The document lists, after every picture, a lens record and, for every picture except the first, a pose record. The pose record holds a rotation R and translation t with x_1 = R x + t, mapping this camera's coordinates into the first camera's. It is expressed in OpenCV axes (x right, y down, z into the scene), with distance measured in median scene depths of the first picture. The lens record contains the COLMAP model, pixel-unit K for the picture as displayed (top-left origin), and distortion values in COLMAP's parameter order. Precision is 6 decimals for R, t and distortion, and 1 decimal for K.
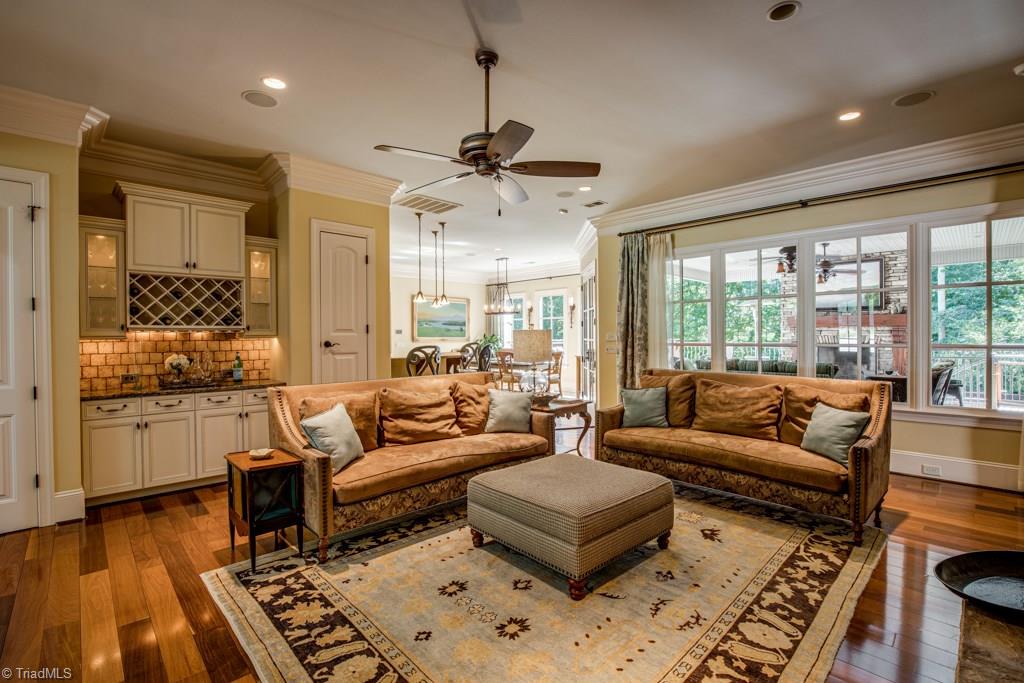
lens RADIAL K [[467.2, 0, 517.8], [0, 467.2, 340.3], [0, 0, 1]] dist [-0.029998, 0.000190]
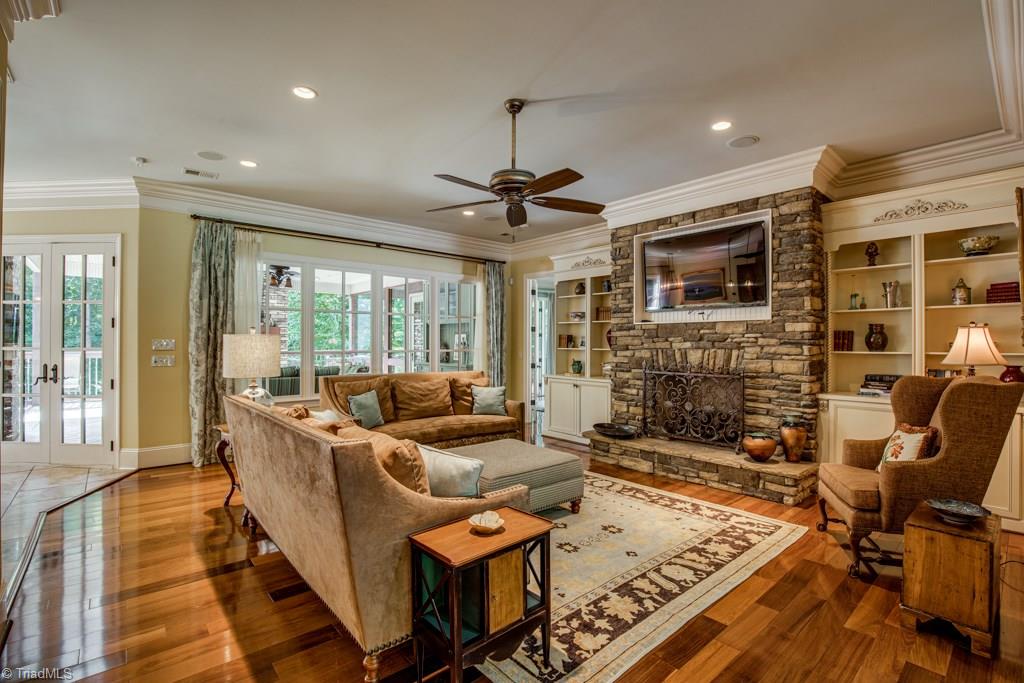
lens RADIAL K [[467.2, 0, 517.8], [0, 467.2, 340.3], [0, 0, 1]] dist [-0.029998, 0.000190]
pose [[0.051931, 0.012356, 0.998574, -1.549379], [0.007441, 0.999891, -0.012760, -0.003452], [-0.998623, 0.008093, 0.051833, 1.184727]]
